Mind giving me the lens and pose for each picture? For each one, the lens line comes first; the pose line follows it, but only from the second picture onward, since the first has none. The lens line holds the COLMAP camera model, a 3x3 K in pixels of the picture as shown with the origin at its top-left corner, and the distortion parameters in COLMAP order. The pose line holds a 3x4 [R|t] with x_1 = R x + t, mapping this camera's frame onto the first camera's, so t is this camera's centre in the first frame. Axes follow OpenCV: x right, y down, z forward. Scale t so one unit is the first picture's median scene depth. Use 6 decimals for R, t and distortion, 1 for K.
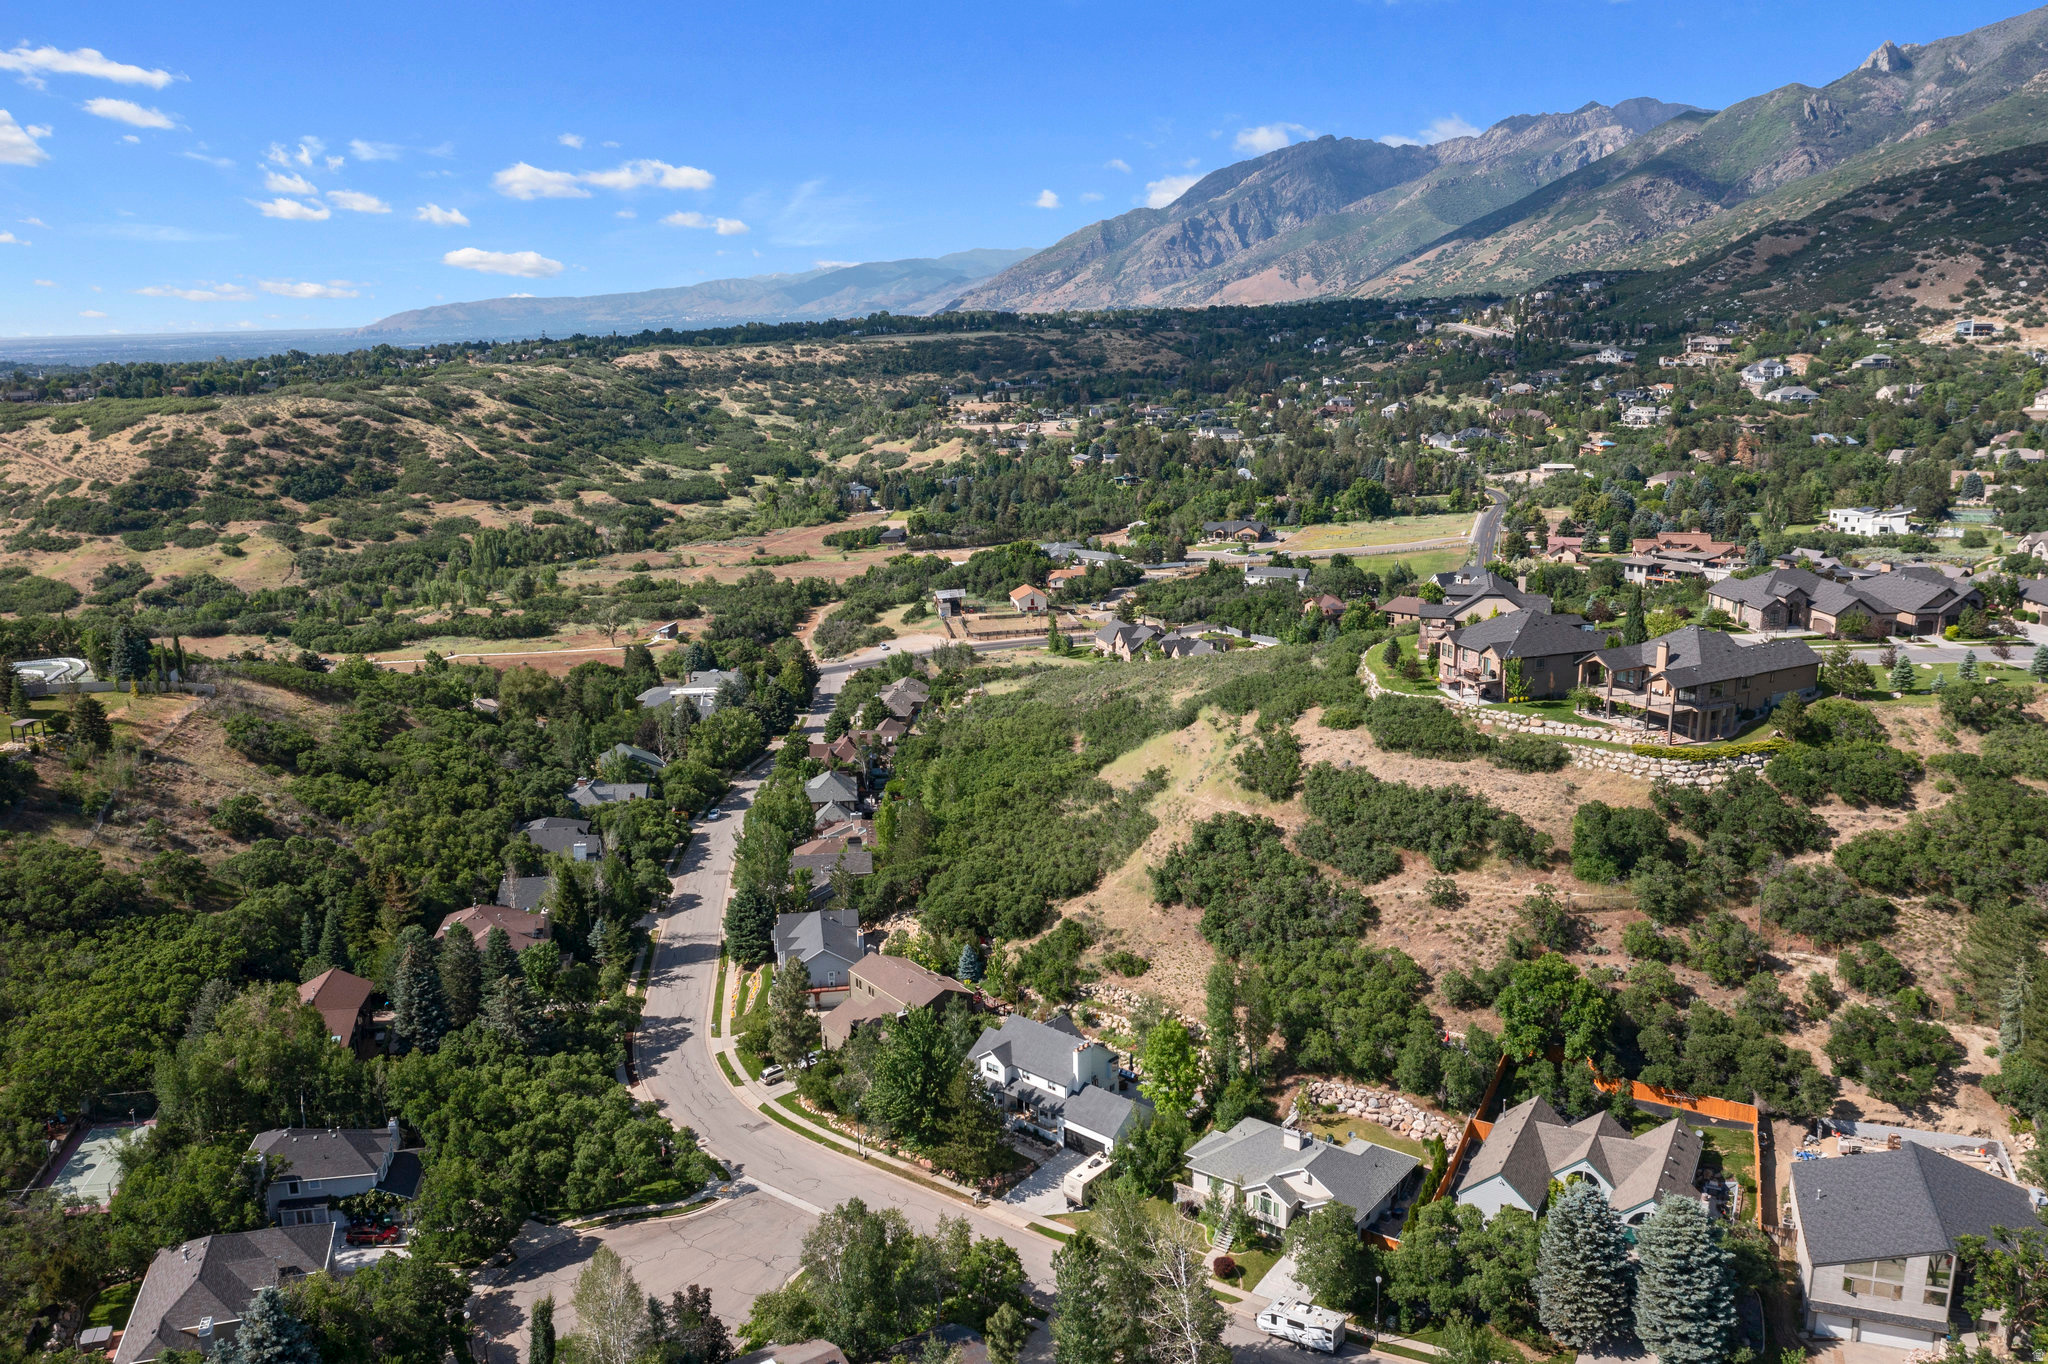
lens RADIAL K [[1632.3, 0, 1017.9], [0, 1632.3, 683.4], [0, 0, 1]] dist [-0.006520, -0.003252]
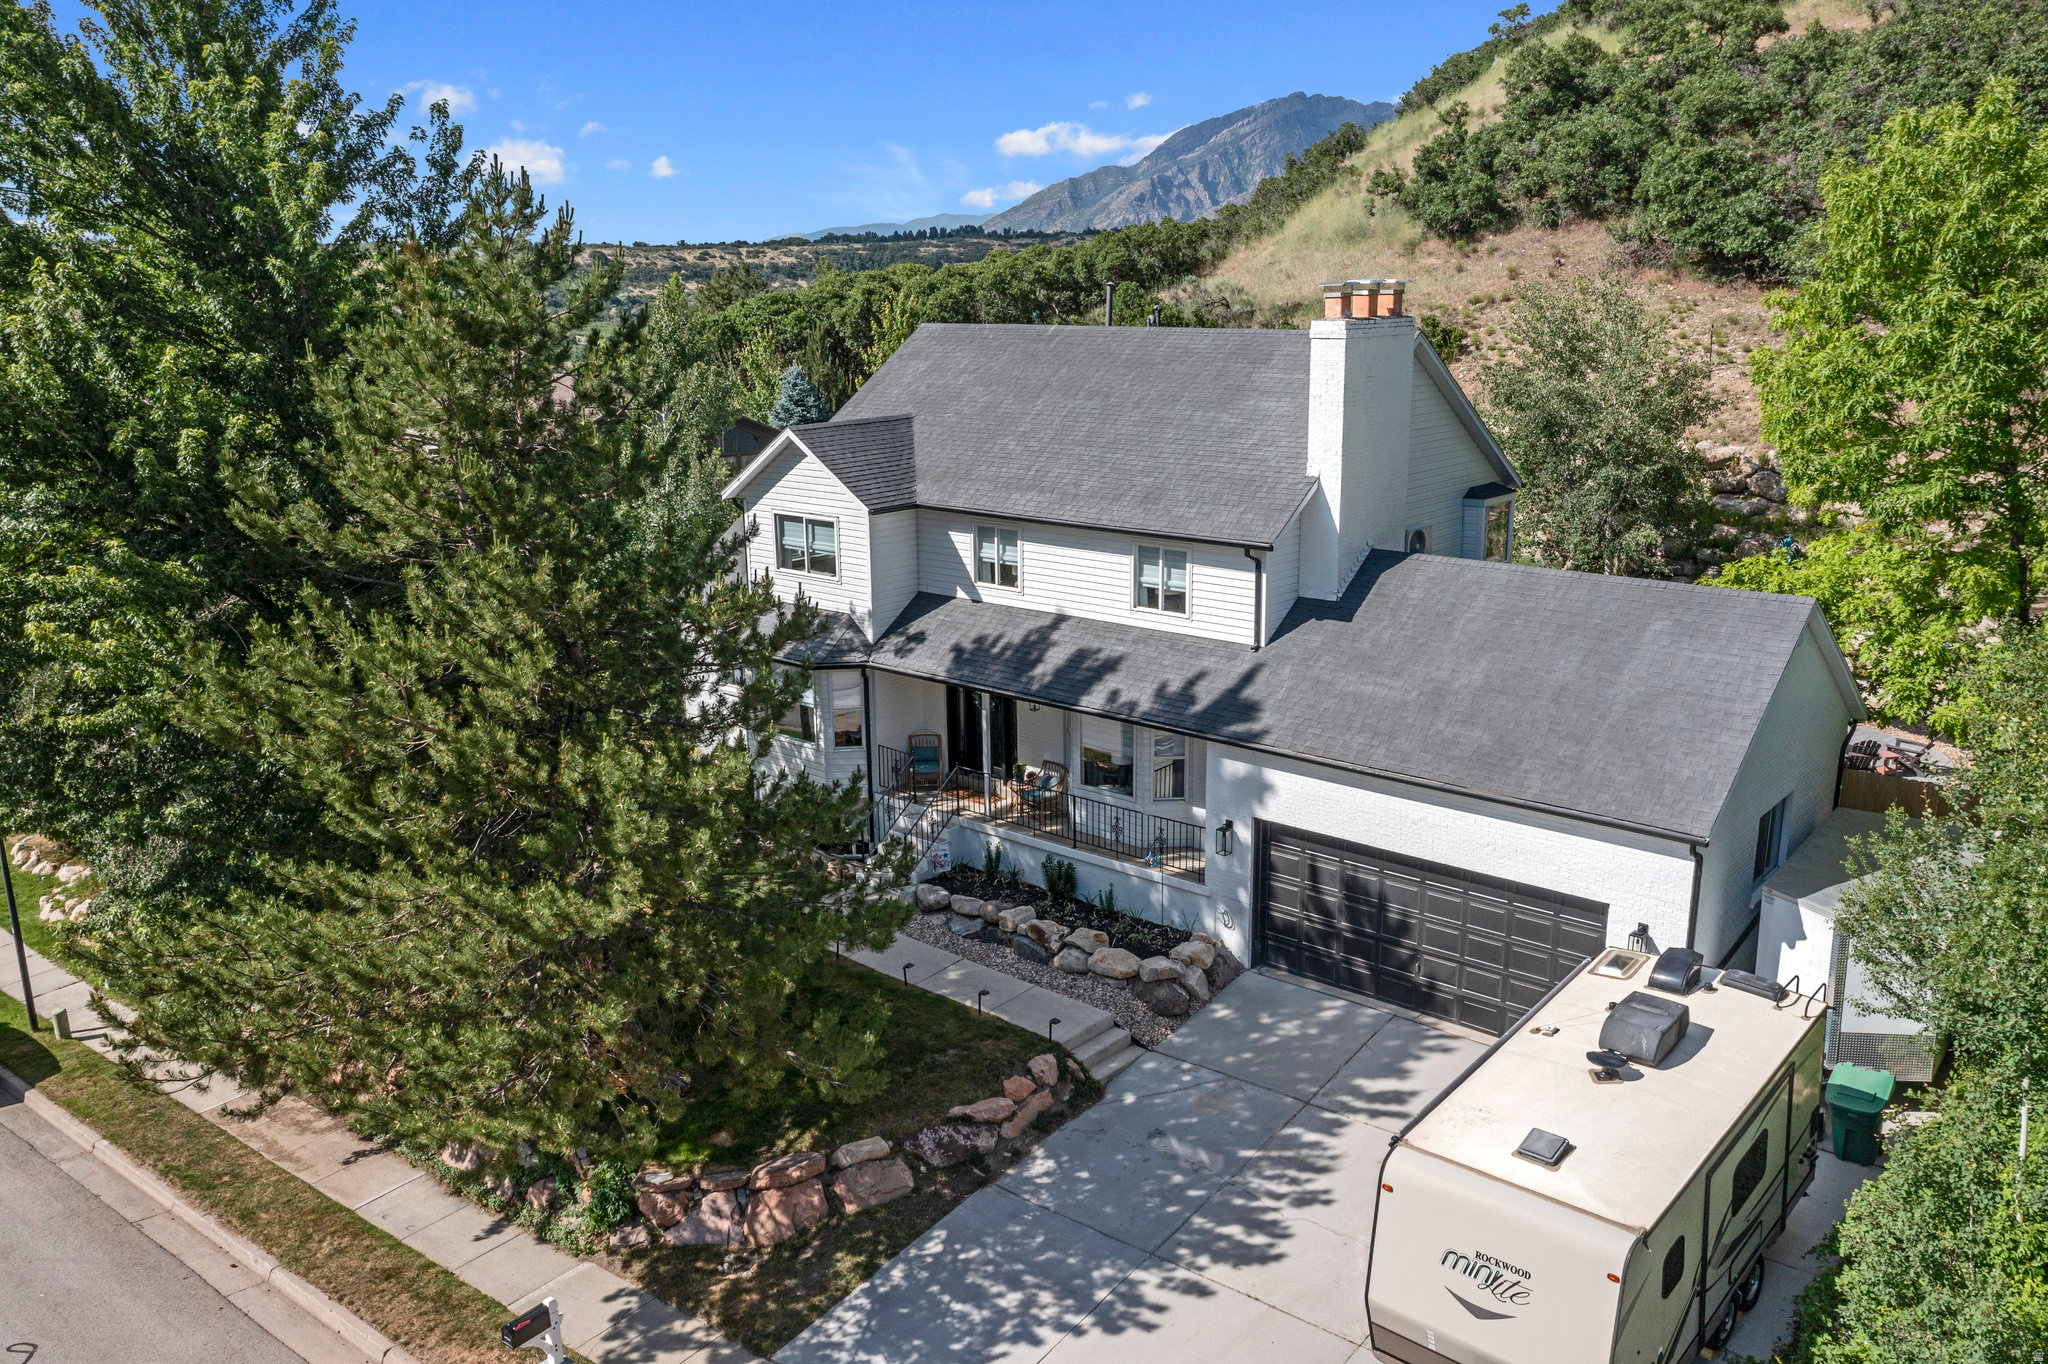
lens RADIAL K [[1632.3, 0, 1030.0], [0, 1632.3, 680.3], [0, 0, 1]] dist [-0.006520, -0.003252]
pose [[0.999619, -0.001816, 0.027543, 0.003674], [0.001389, 0.999879, 0.015489, 0.251364], [-0.027567, -0.015444, 0.999501, 0.835662]]
